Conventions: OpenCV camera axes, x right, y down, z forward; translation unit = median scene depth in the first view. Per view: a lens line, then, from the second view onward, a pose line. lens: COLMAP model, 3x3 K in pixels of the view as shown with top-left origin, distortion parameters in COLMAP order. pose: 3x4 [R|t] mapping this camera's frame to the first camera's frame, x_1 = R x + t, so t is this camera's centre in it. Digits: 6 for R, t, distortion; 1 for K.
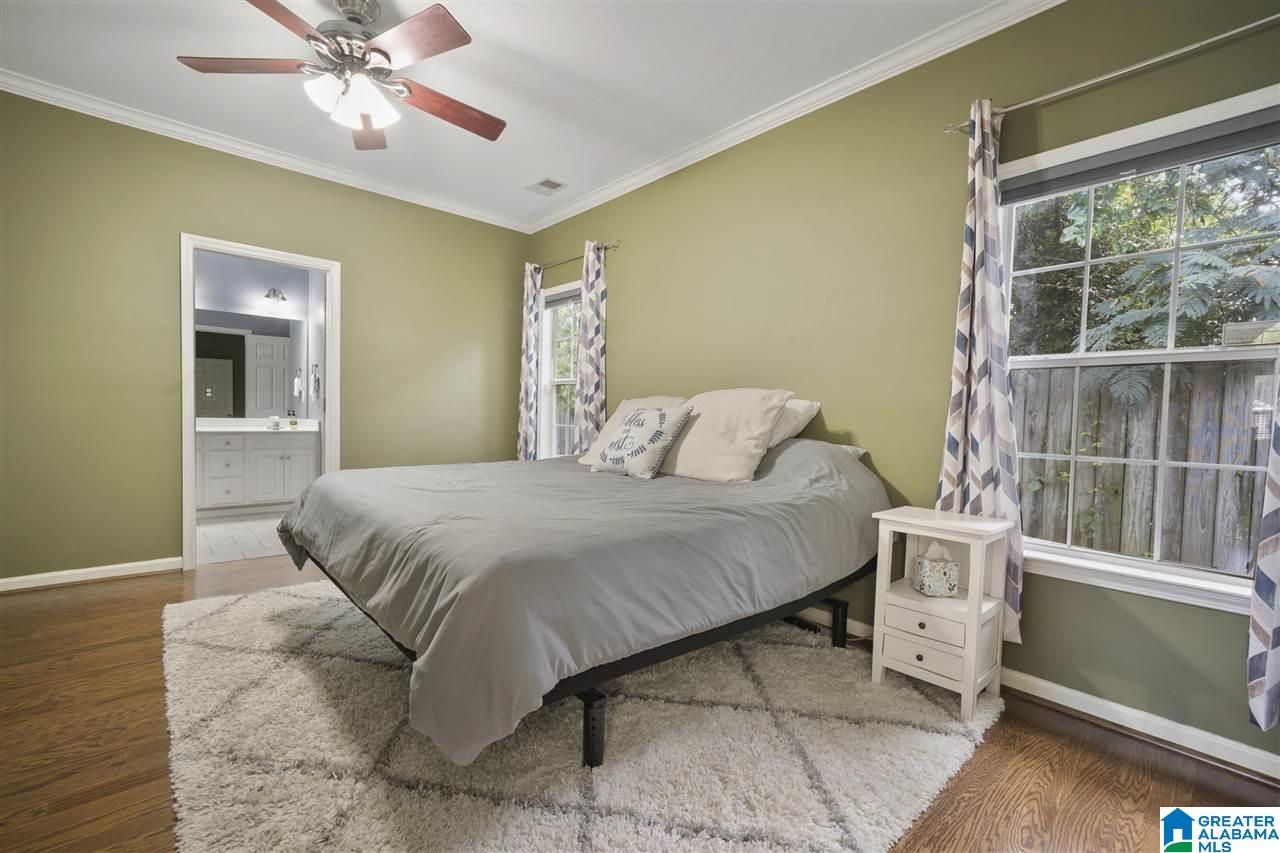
lens RADIAL K [[561.3, 0, 640.0], [0, 561.3, 426.5], [0, 0, 1]] dist [0.001029, 0.000232]
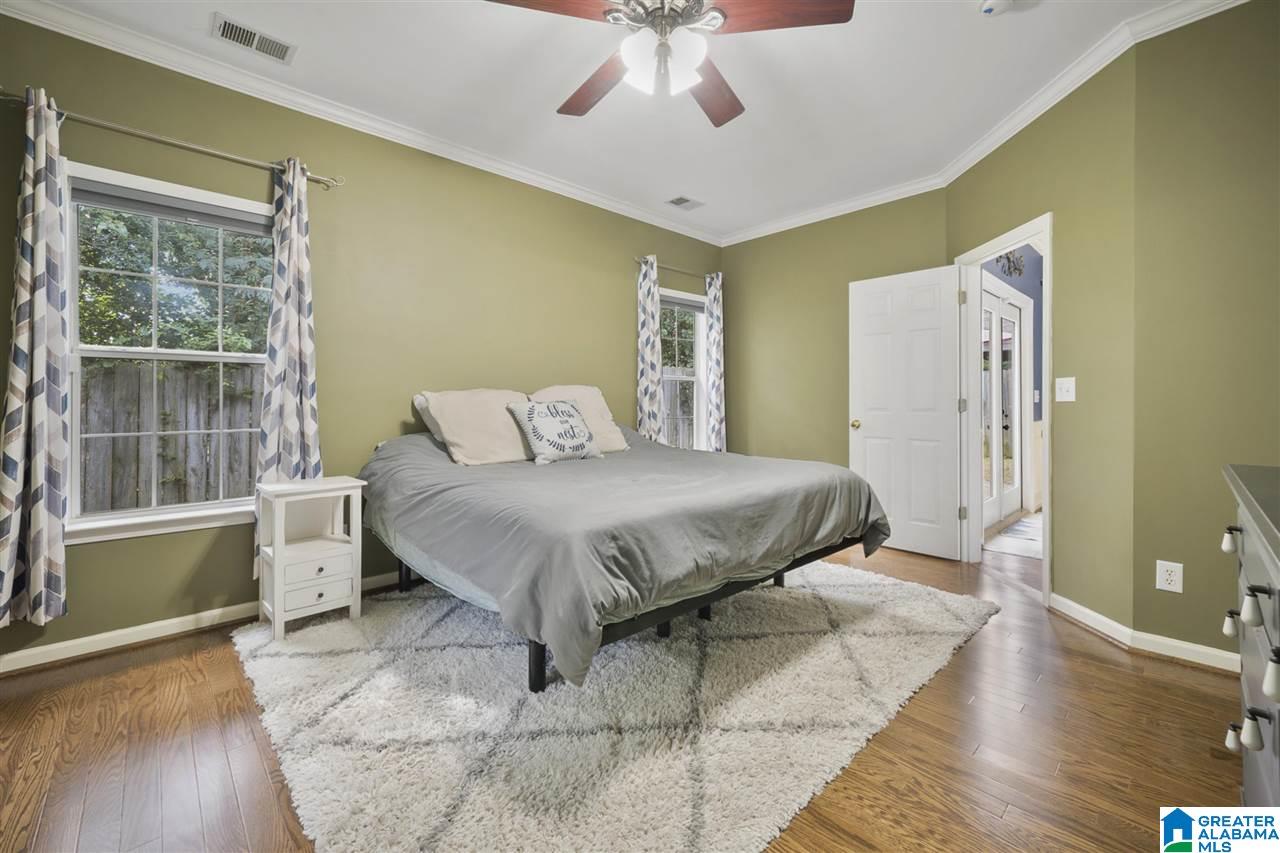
lens RADIAL K [[524.6, 0, 640.9], [0, 524.6, 392.6], [0, 0, 1]] dist [0.000091, -0.000005]
pose [[-0.025138, -0.019280, 0.999498, -1.288981], [0.031745, 0.999294, 0.020075, -0.079604], [-0.999180, 0.032234, -0.024508, 1.036034]]
